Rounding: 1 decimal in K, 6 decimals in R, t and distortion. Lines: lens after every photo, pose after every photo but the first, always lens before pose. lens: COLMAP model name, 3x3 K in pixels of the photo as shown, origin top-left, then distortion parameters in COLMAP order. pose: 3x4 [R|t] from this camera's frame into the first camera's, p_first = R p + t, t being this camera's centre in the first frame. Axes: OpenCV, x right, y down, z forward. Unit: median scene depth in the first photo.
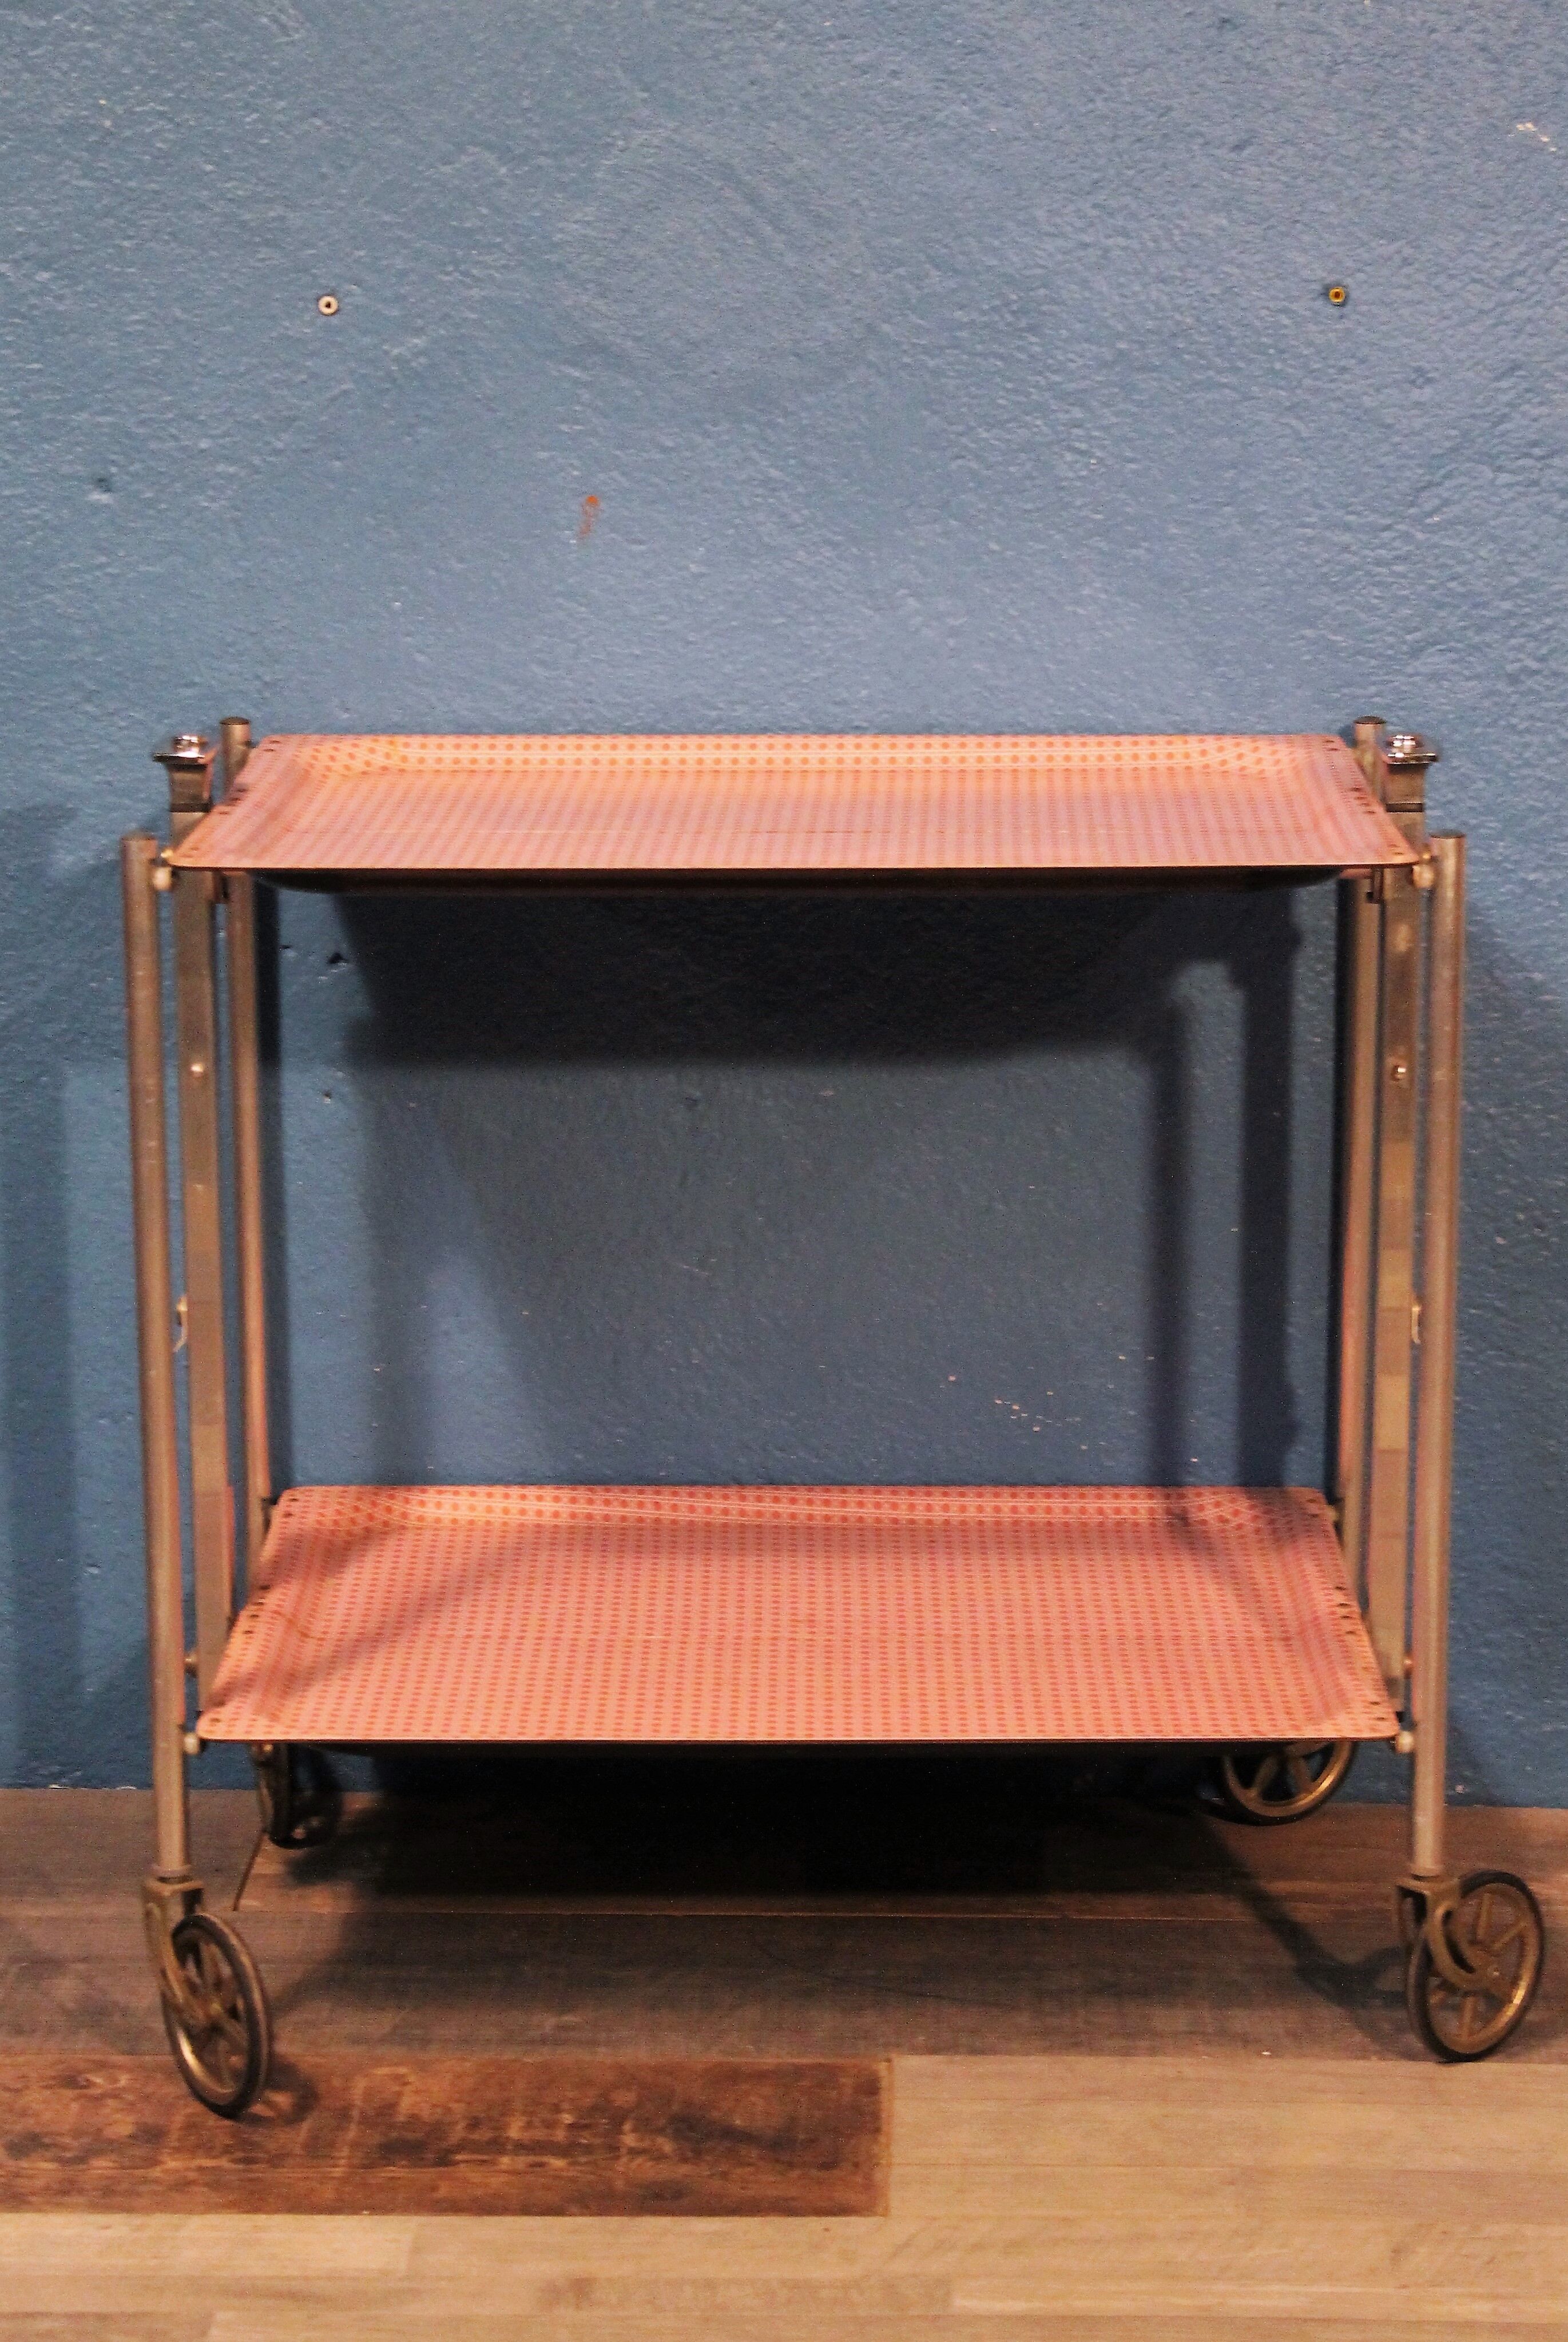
lens RADIAL K [[5002.9, 0, 775.2], [0, 5002.9, 1128.2], [0, 0, 1]] dist [0.027982, 0.000000]
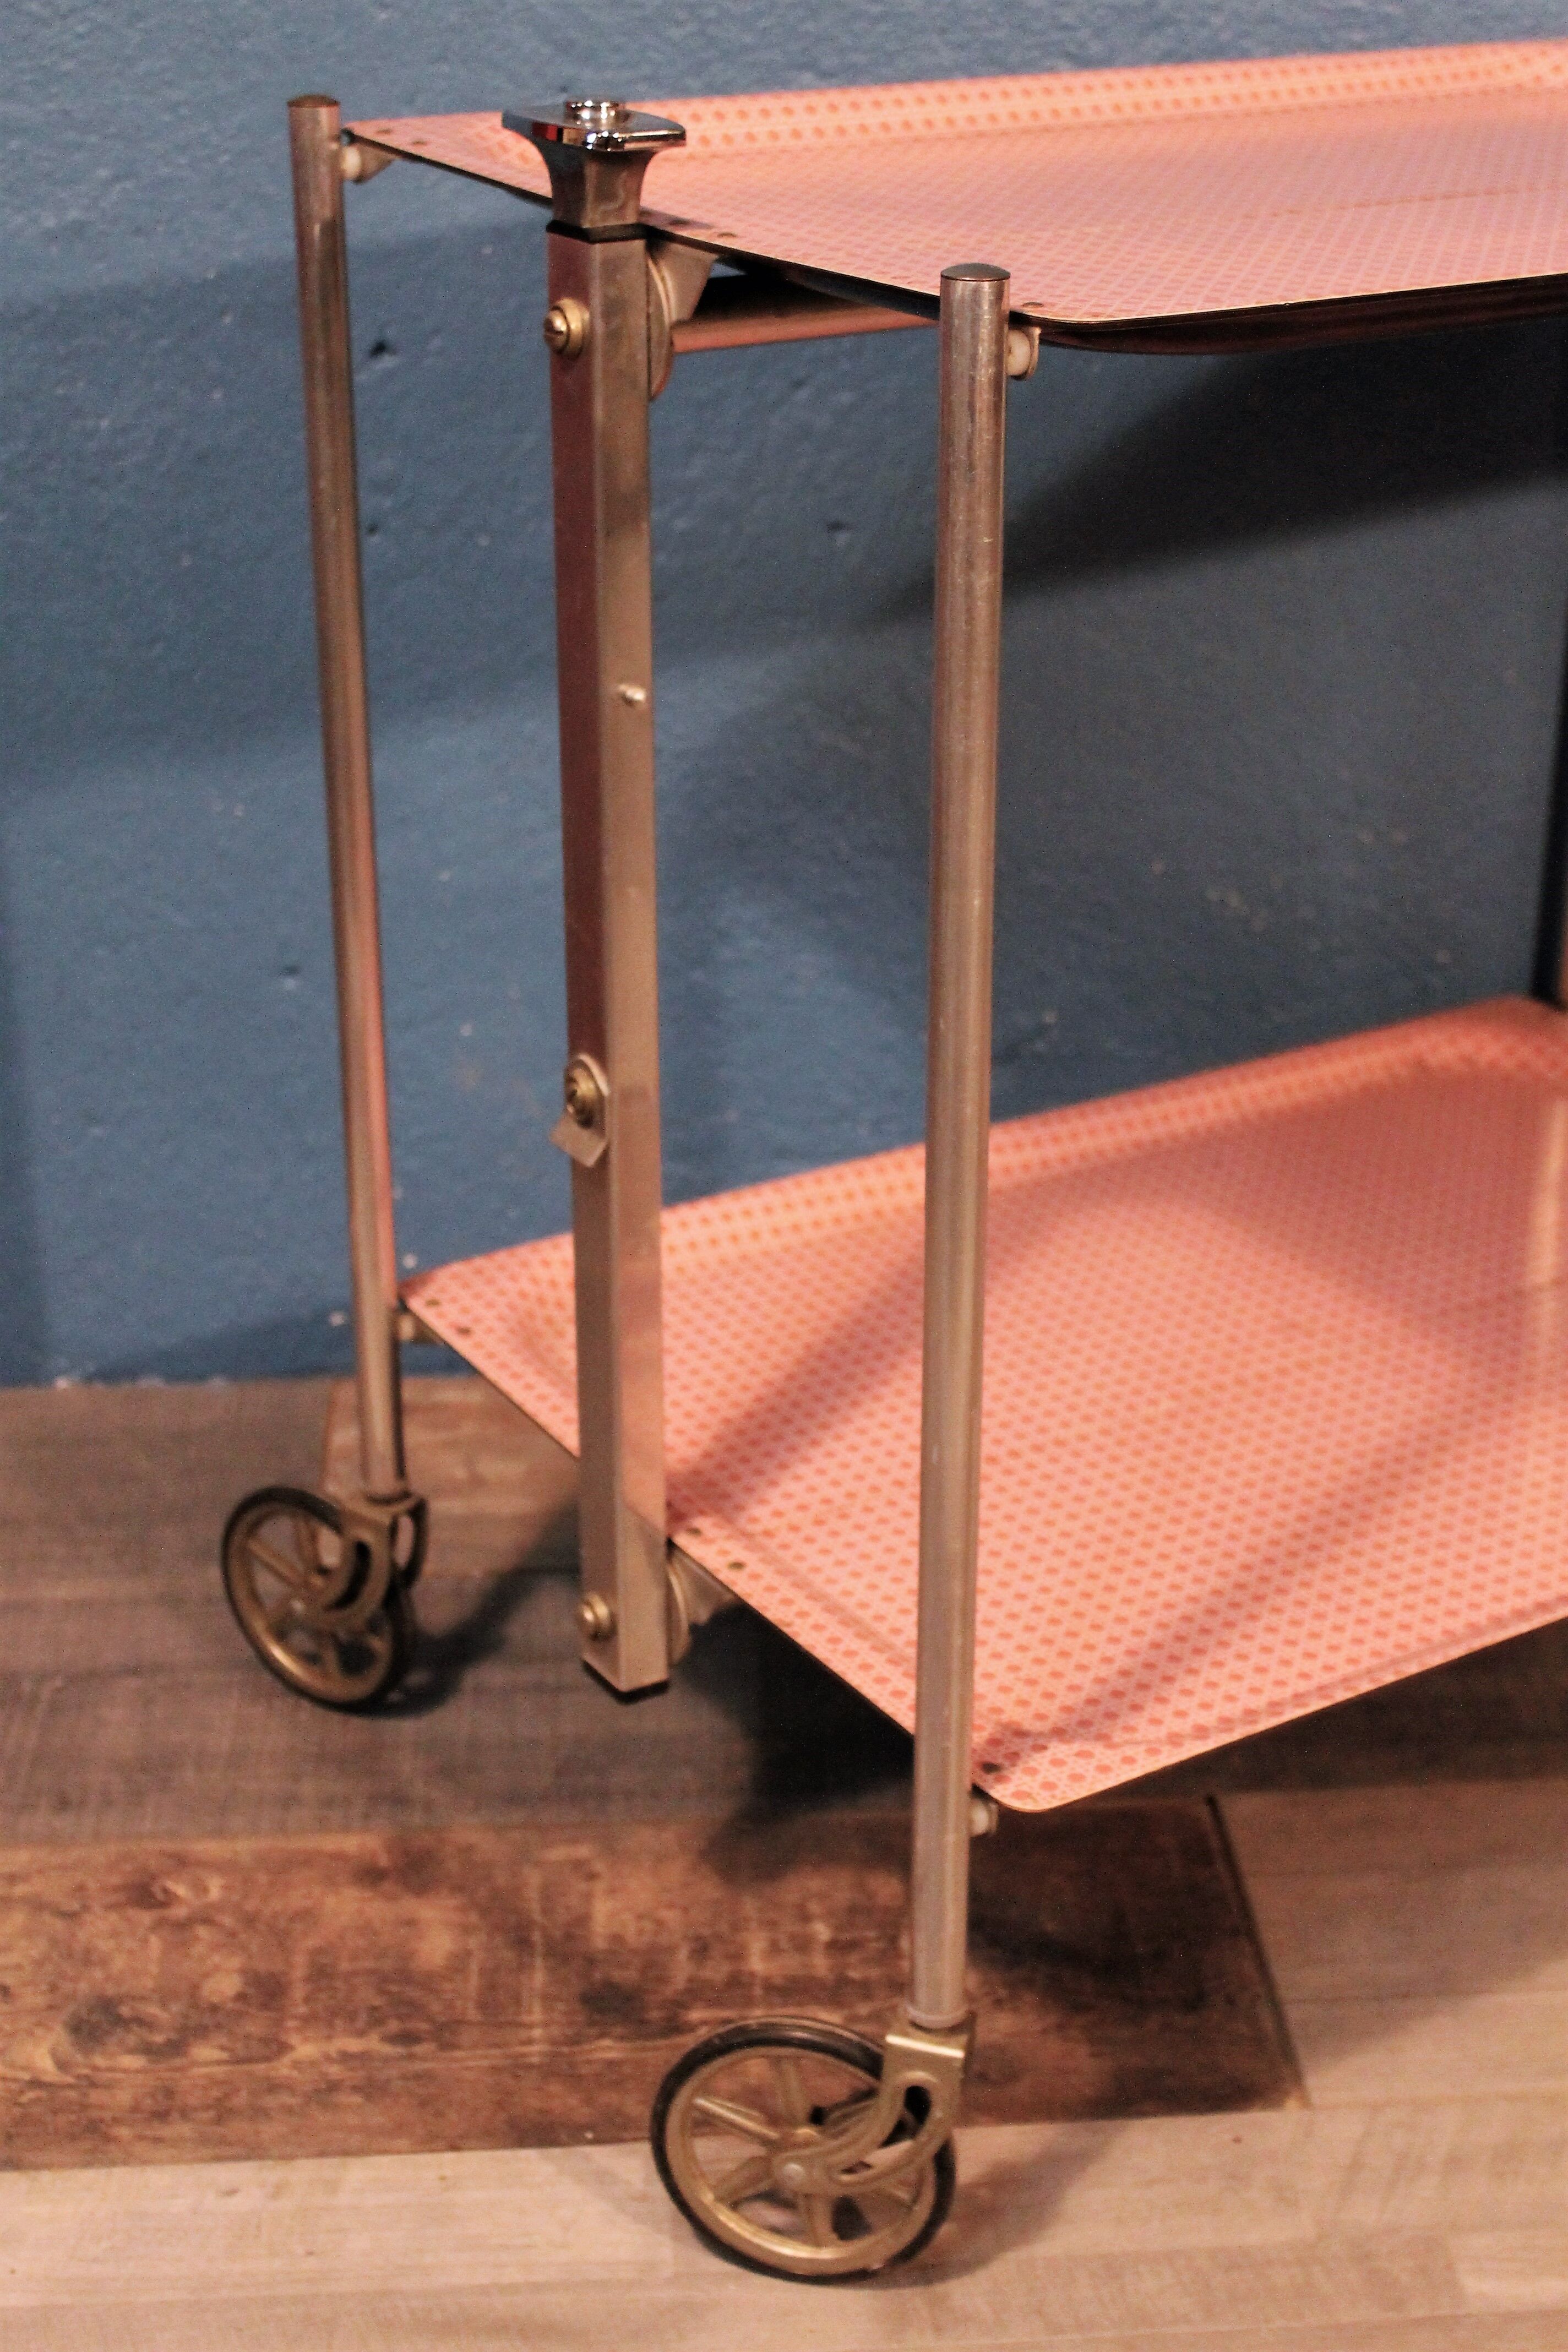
lens RADIAL K [[3487.1, 0, 792.9], [0, 3487.1, 1176.8], [0, 0, 1]] dist [-0.020883, 0.000000]
pose [[0.995002, -0.037506, 0.092540, -0.081663], [0.018322, 0.979617, 0.200037, -0.015864], [-0.098156, -0.197342, 0.975408, 0.466770]]
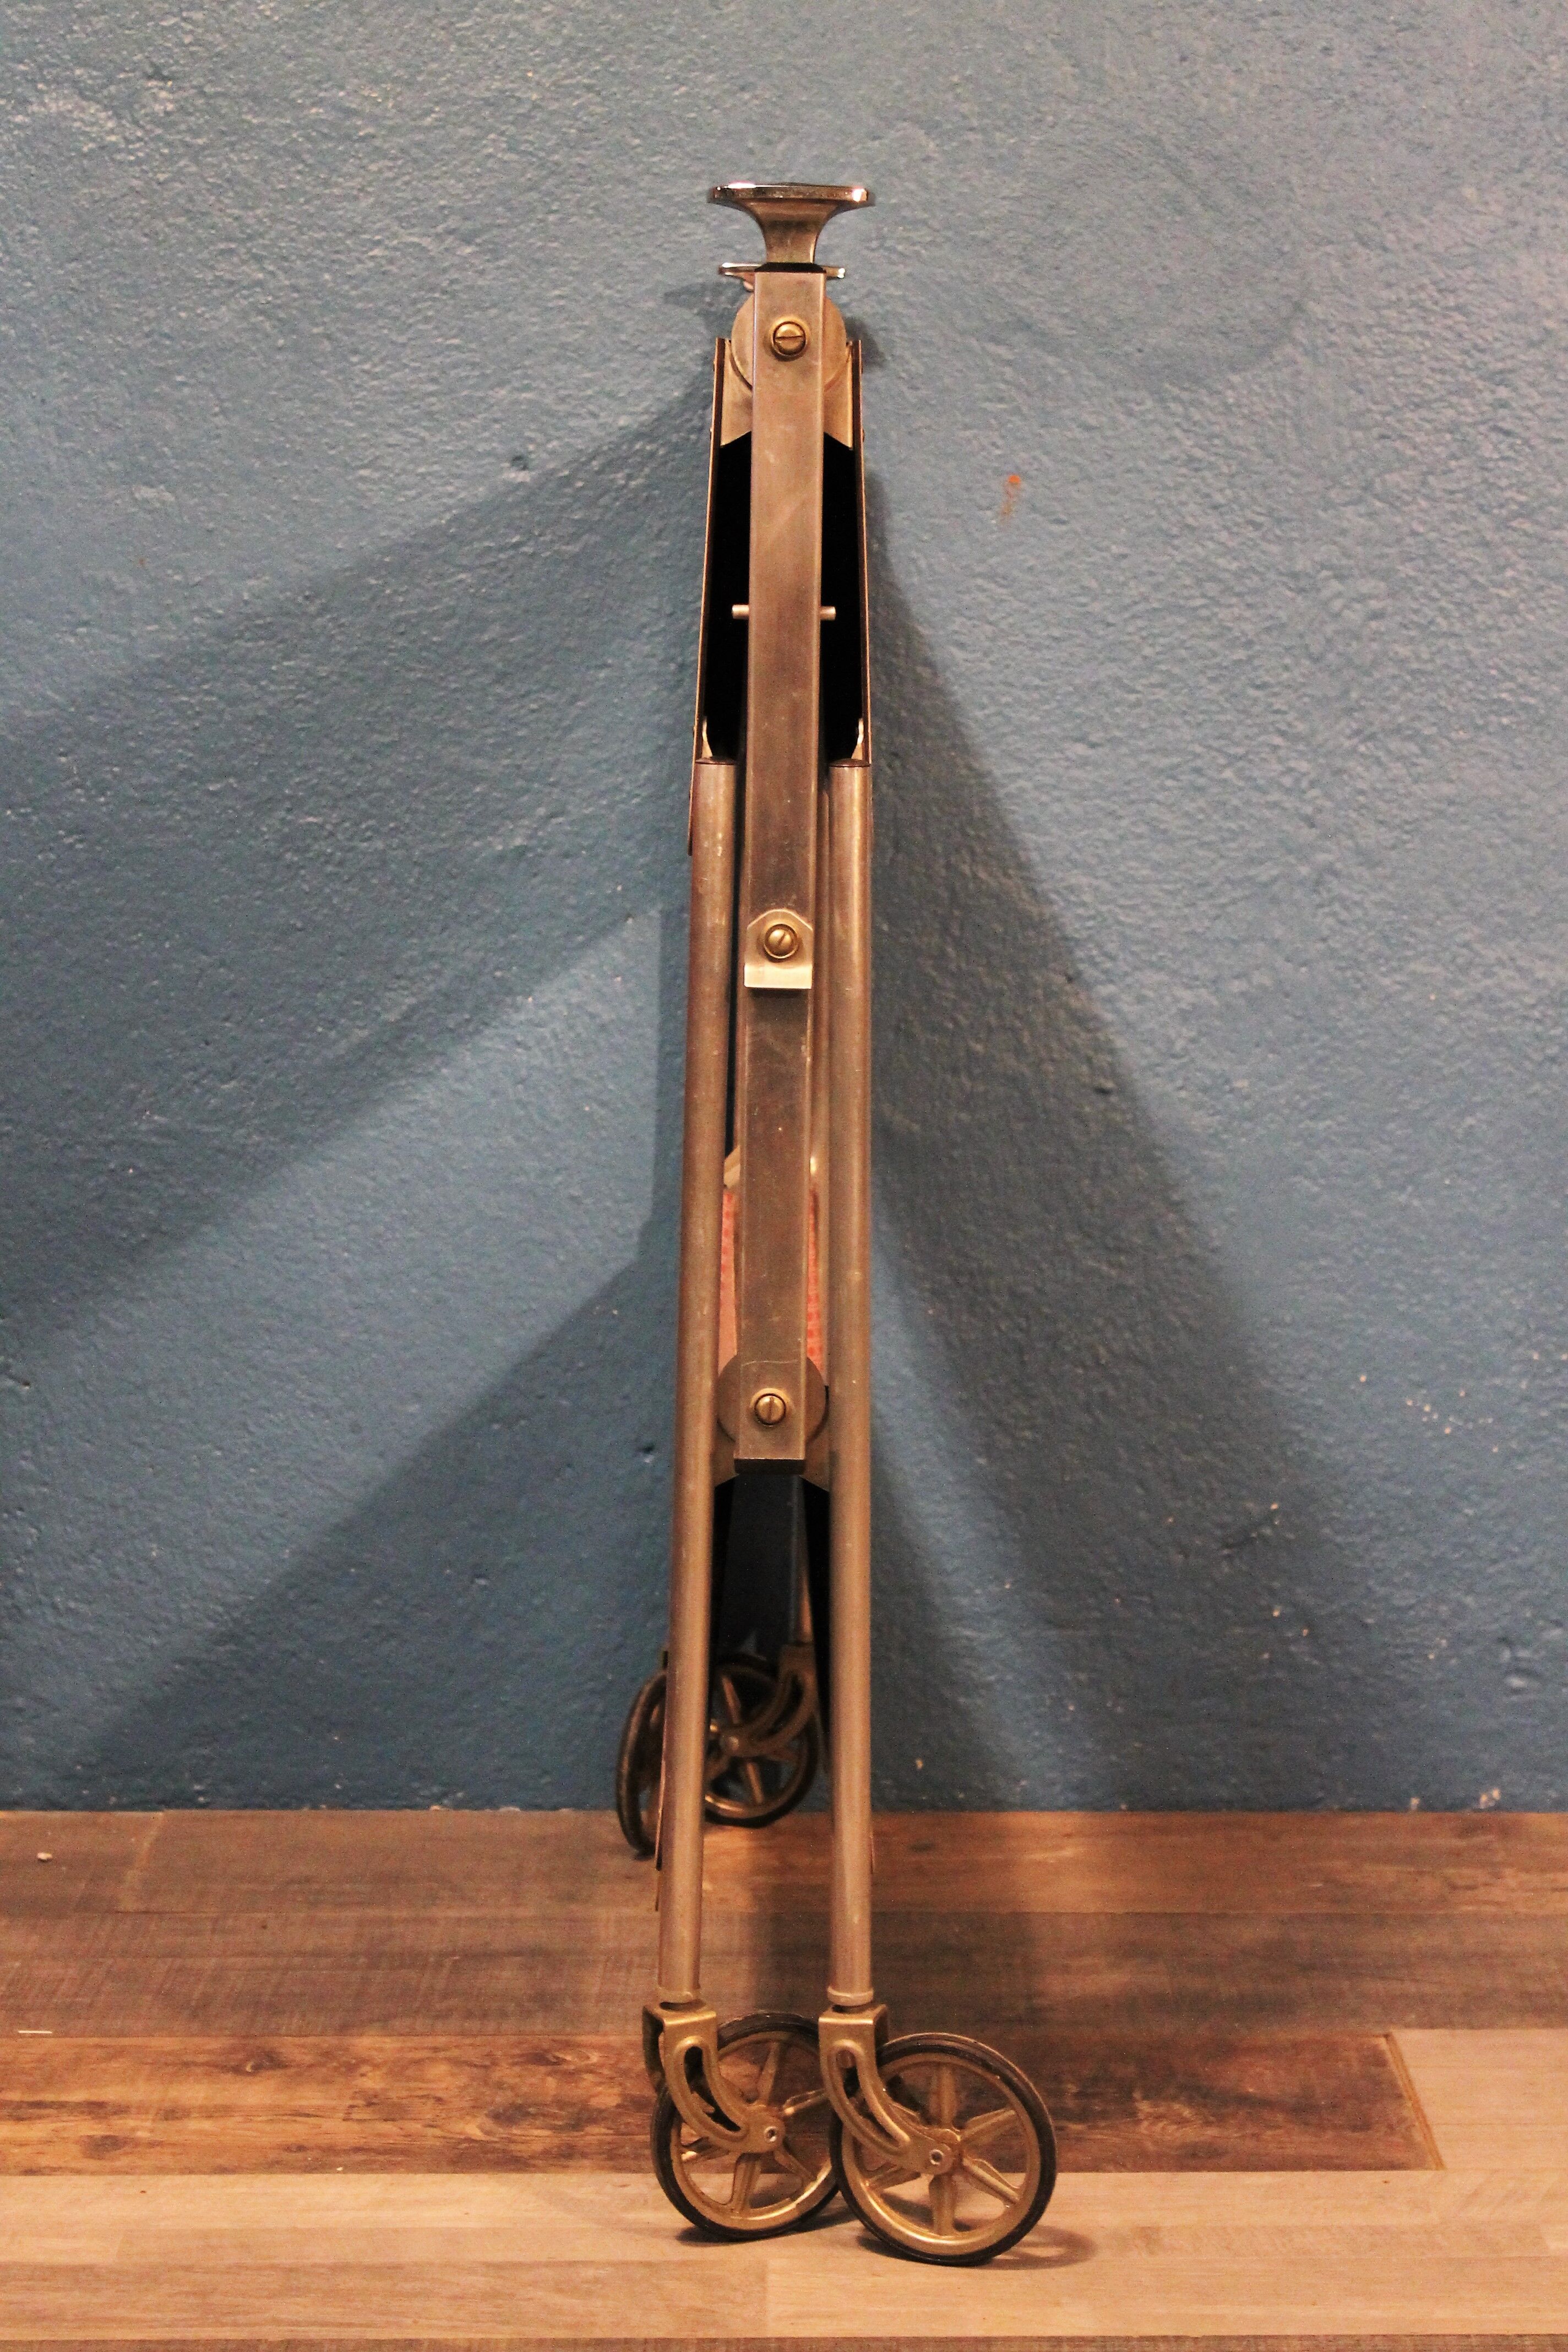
lens RADIAL K [[4610.2, 0, 778.8], [0, 4610.2, 1181.1], [0, 0, 1]] dist [0.019306, 0.000000]
pose [[0.999455, 0.000963, 0.033011, -0.114994], [0.001461, 0.997306, -0.073337, 0.081457], [-0.032992, 0.073346, 0.996761, 0.101800]]
